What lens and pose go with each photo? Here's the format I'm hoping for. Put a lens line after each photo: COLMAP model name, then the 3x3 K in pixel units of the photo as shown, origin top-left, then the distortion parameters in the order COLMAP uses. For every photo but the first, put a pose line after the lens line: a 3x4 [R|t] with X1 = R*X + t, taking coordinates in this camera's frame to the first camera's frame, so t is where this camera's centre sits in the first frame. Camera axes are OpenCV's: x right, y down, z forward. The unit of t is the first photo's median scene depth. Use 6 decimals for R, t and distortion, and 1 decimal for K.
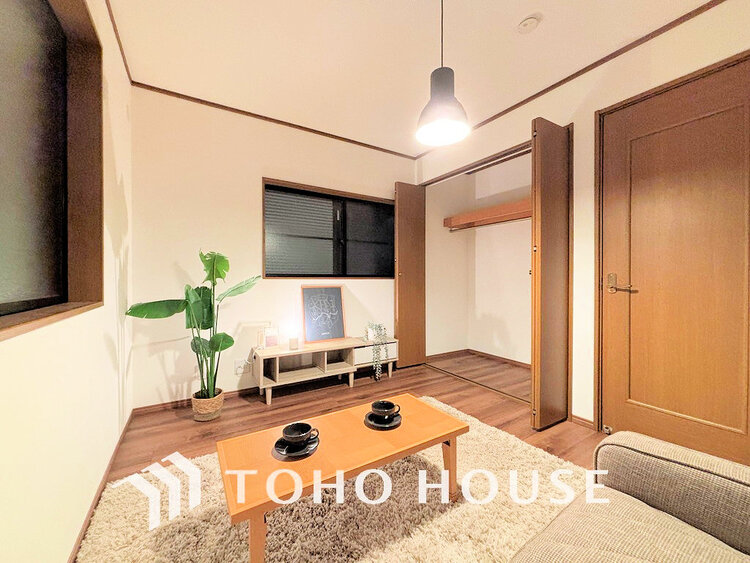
lens RADIAL K [[302.0, 0, 372.7], [0, 302.0, 279.9], [0, 0, 1]] dist [0.000343, 0.000536]
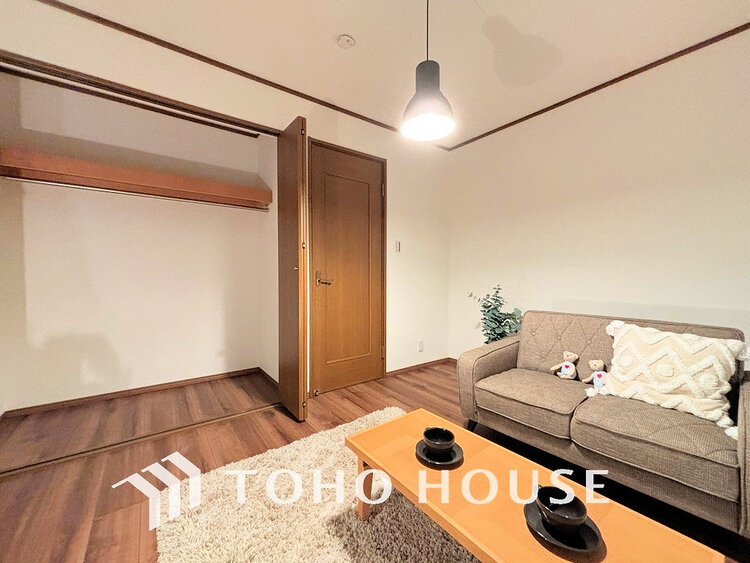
lens RADIAL K [[302.0, 0, 372.9], [0, 302.0, 279.5], [0, 0, 1]] dist [0.000343, 0.000536]
pose [[-0.083451, -0.013494, 0.996420, -0.340620], [0.008006, 0.999867, 0.014211, 0.000783], [-0.996480, 0.009163, -0.083332, 0.577725]]
